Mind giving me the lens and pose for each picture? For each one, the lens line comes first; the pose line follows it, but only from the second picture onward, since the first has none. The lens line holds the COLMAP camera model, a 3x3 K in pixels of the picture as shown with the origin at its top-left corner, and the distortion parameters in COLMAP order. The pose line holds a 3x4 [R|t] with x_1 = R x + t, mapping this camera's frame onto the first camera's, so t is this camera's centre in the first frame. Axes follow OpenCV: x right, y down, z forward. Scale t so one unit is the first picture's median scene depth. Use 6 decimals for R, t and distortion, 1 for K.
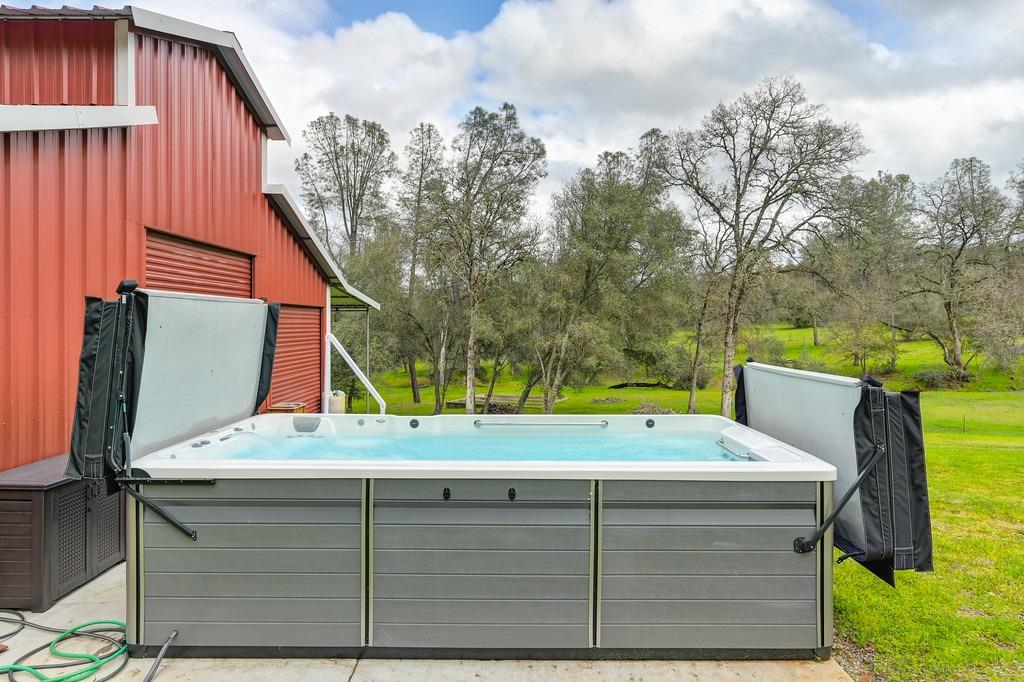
lens RADIAL K [[641.9, 0, 512.0], [0, 641.9, 341.0], [0, 0, 1]] dist [0.001656, 0.000898]
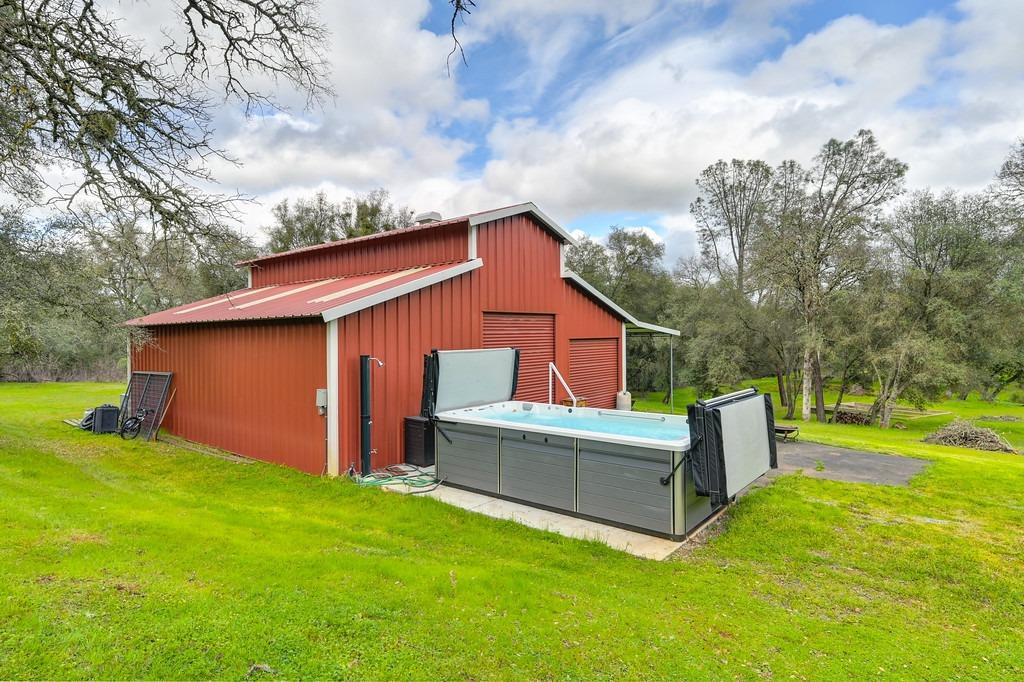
lens RADIAL K [[553.9, 0, 512.0], [0, 553.9, 341.0], [0, 0, 1]] dist [0.000641, -0.000204]
pose [[0.771899, -0.002684, -0.635740, 0.148746], [-0.004148, 0.999949, -0.009257, -0.013078], [0.635732, 0.009783, 0.771848, -0.081167]]
